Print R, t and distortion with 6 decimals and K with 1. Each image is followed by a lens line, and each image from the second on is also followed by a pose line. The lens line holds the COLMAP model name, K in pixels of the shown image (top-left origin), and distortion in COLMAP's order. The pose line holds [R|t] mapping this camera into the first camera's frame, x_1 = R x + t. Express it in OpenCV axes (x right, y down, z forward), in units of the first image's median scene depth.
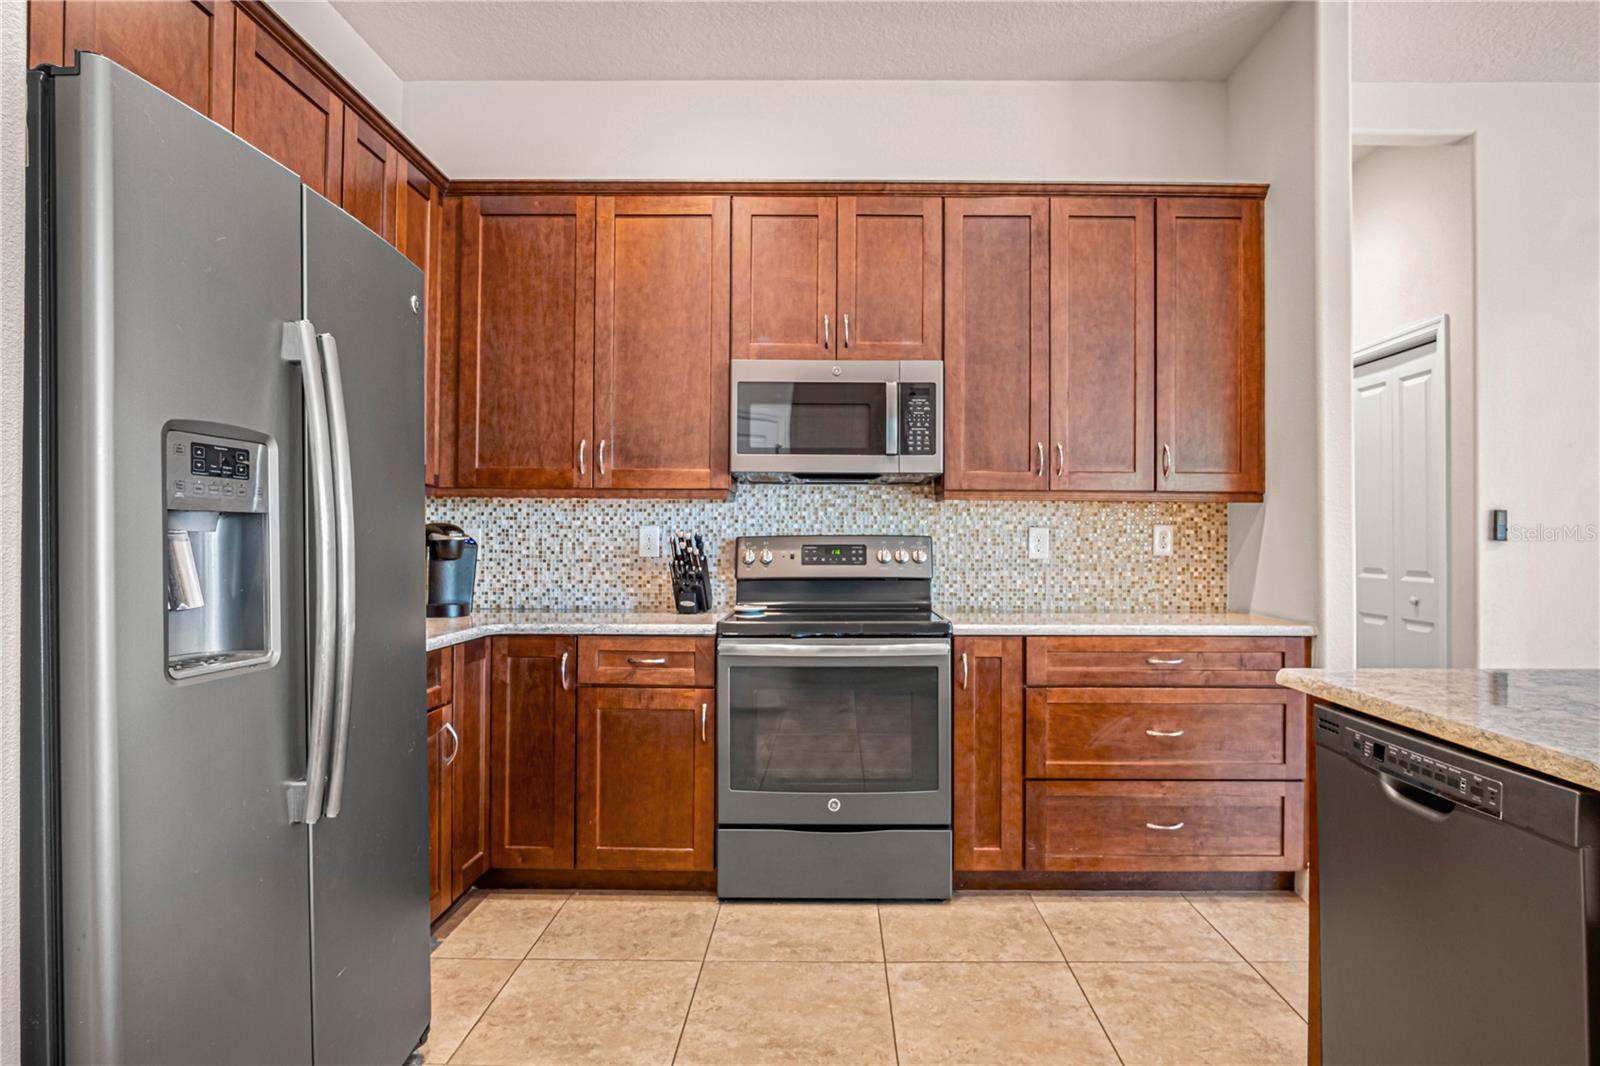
lens RADIAL K [[879.0, 0, 840.6], [0, 879.0, 533.2], [0, 0, 1]] dist [-0.025032, 0.003348]
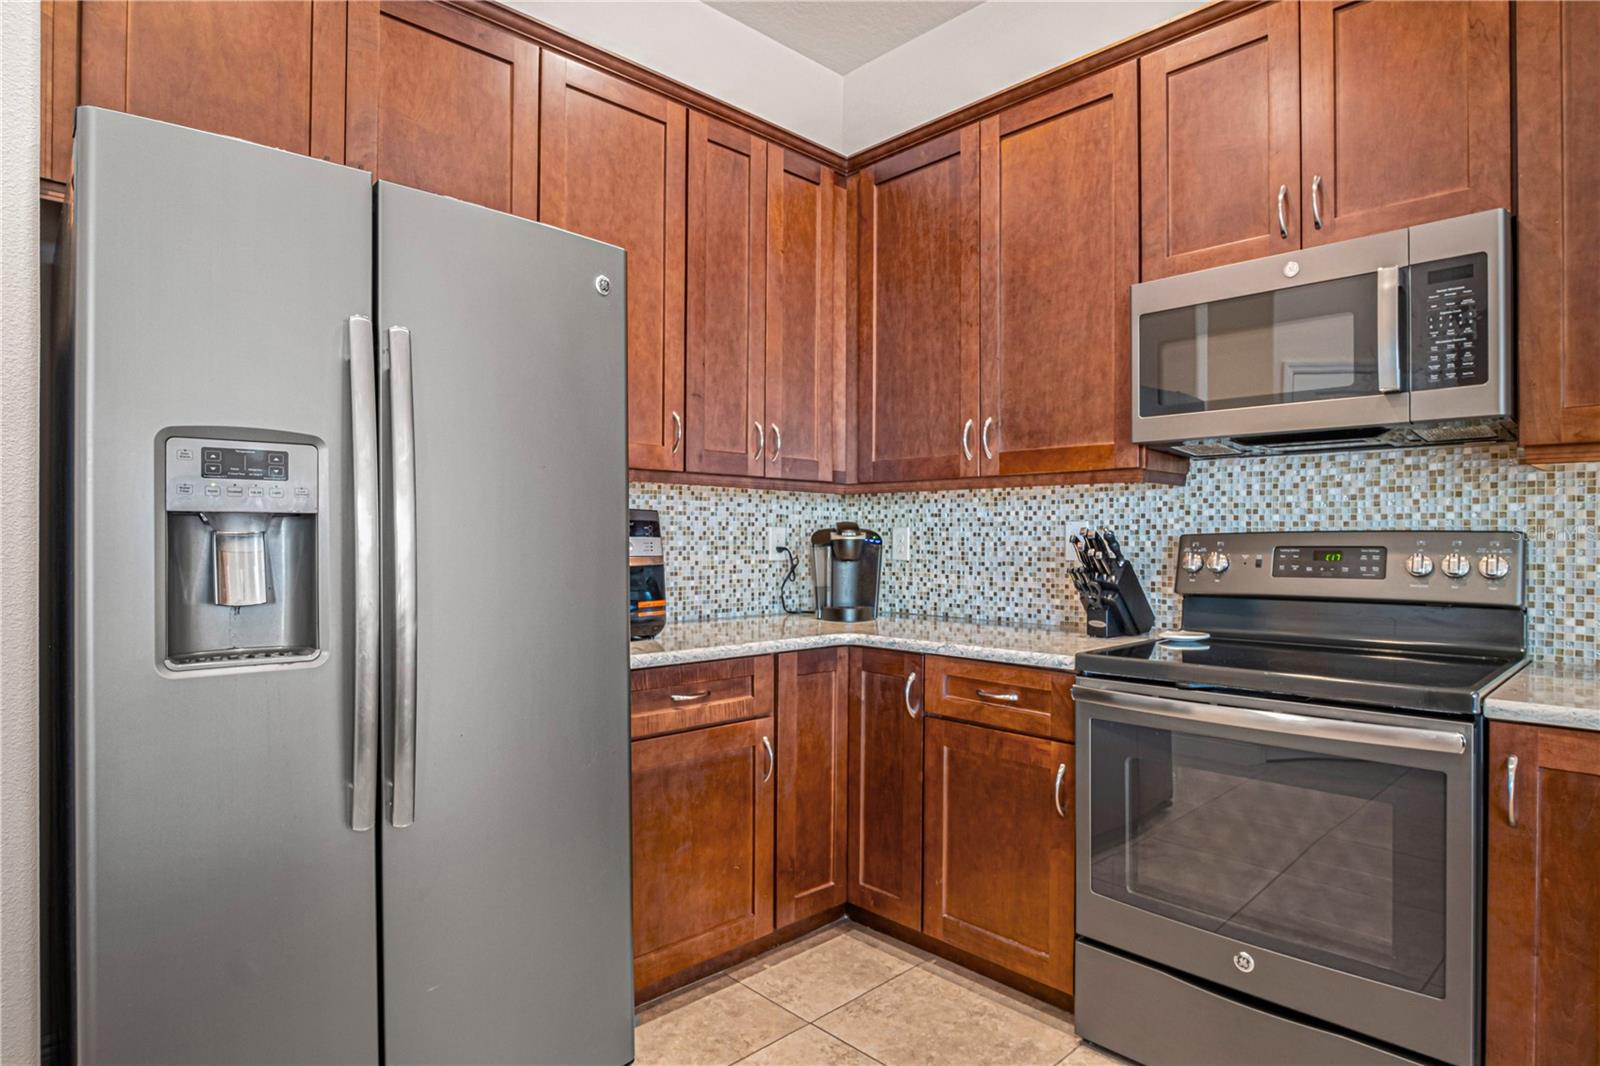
lens RADIAL K [[879.0, 0, 799.5], [0, 879.0, 540.4], [0, 0, 1]] dist [-0.025032, 0.003348]
pose [[0.683541, -0.000758, -0.729911, 0.204280], [0.007025, 0.999960, 0.005540, 0.002972], [0.729878, -0.008915, 0.683519, 0.310311]]
